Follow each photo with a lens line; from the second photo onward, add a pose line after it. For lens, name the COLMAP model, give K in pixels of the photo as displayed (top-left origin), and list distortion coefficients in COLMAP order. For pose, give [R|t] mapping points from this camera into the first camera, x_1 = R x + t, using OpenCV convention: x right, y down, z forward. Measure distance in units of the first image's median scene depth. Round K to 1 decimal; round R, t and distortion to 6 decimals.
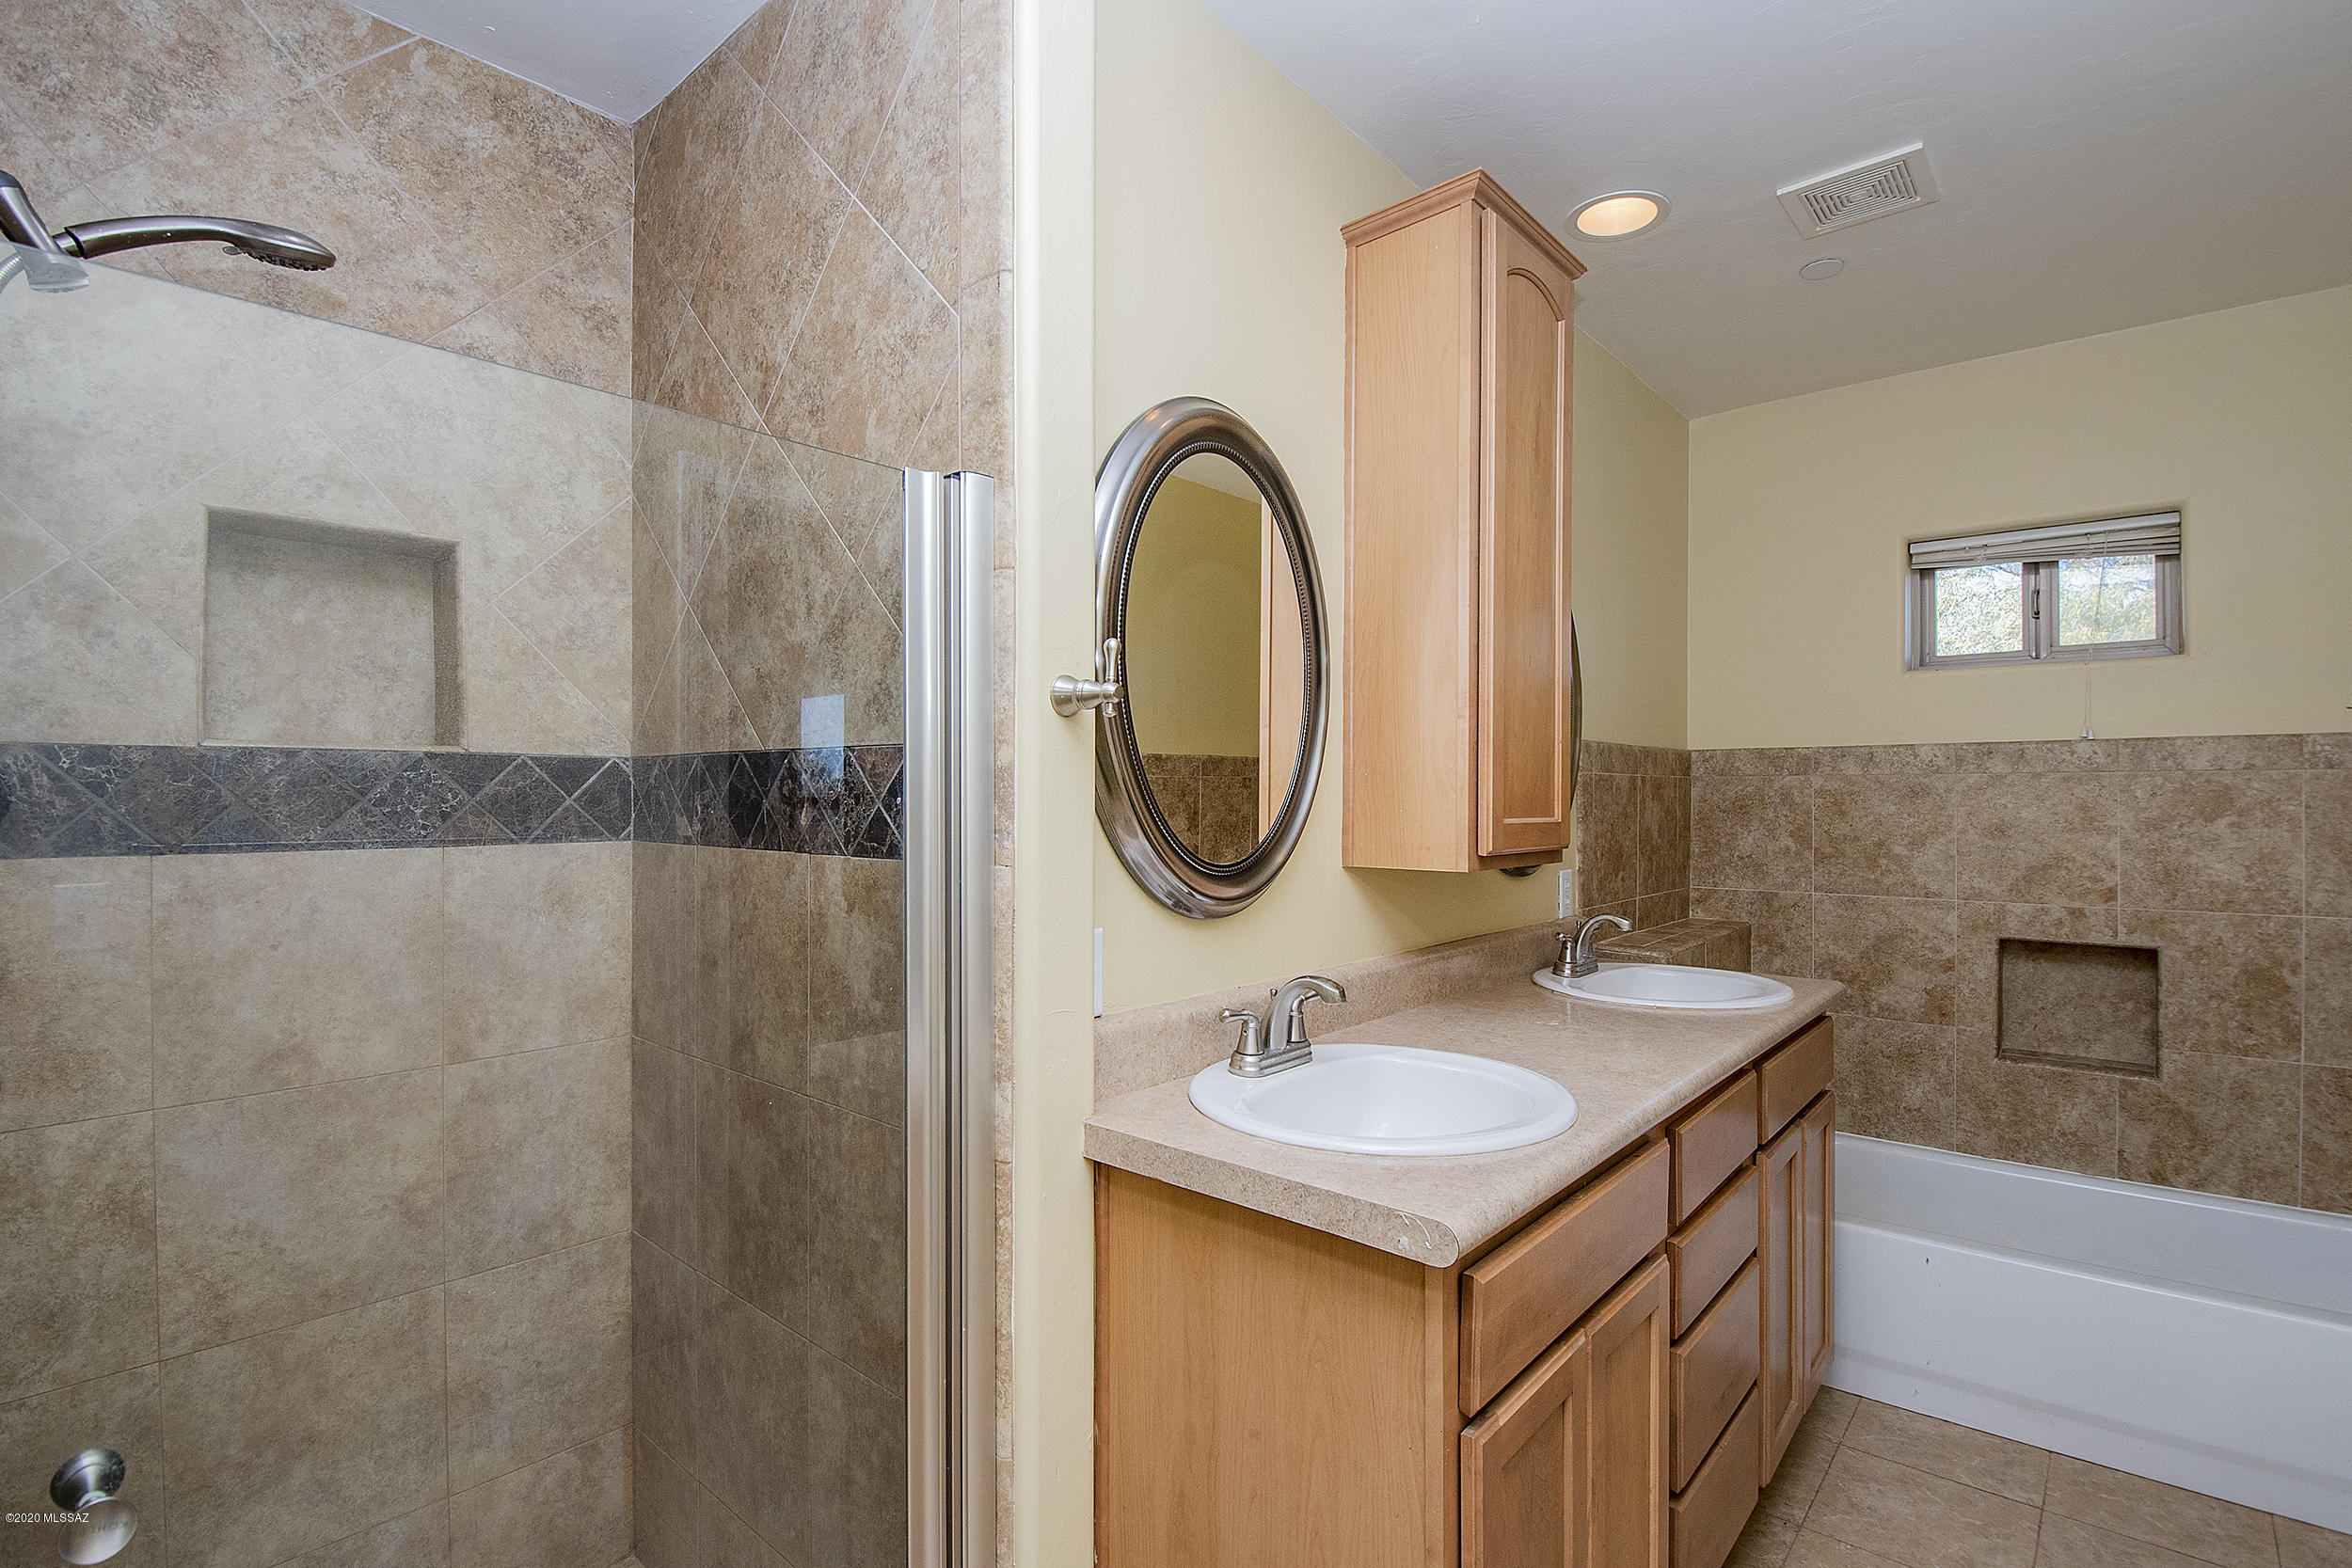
lens RADIAL K [[1079.3, 0, 1156.3], [0, 1079.3, 790.2], [0, 0, 1]] dist [-0.003005, -0.011565]
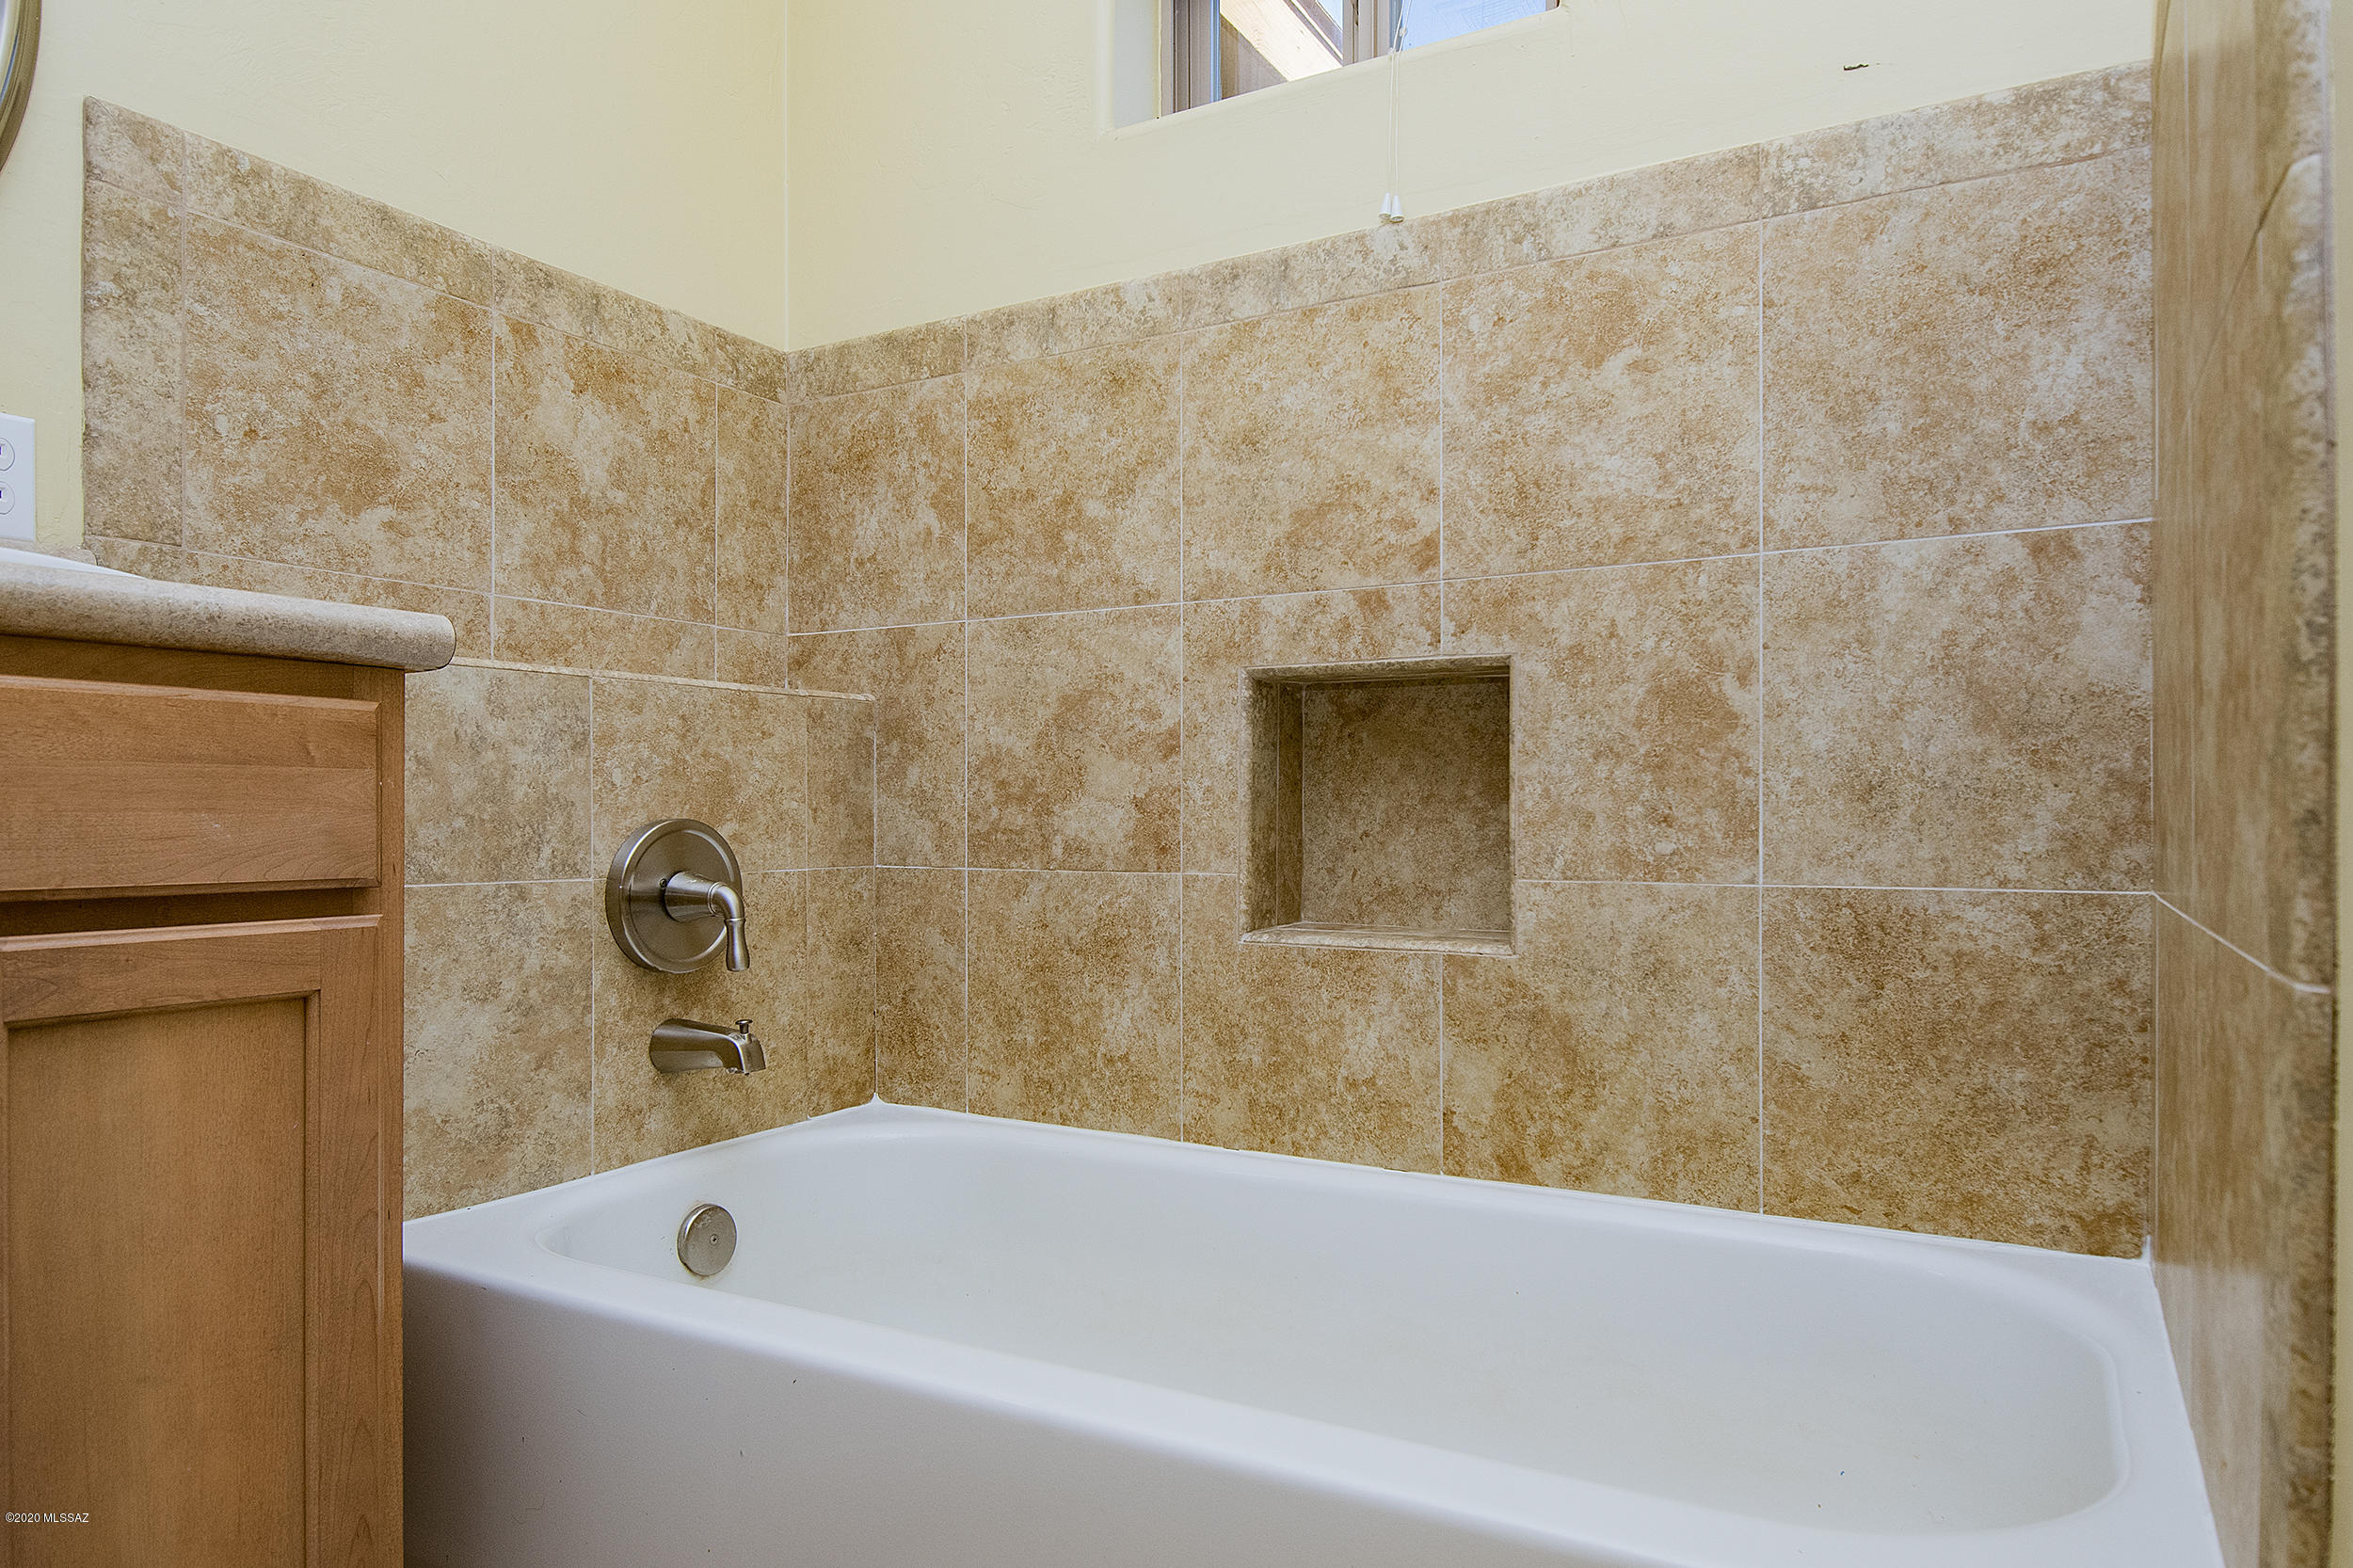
lens RADIAL K [[1412.2, 0, 1163.5], [0, 1412.2, 806.9], [0, 0, 1]] dist [0.016418, -0.011578]
pose [[0.981076, -0.006128, 0.193527, 0.664070], [0.005381, 0.999976, 0.004385, 0.202958], [-0.193549, -0.003261, 0.981085, 0.428282]]
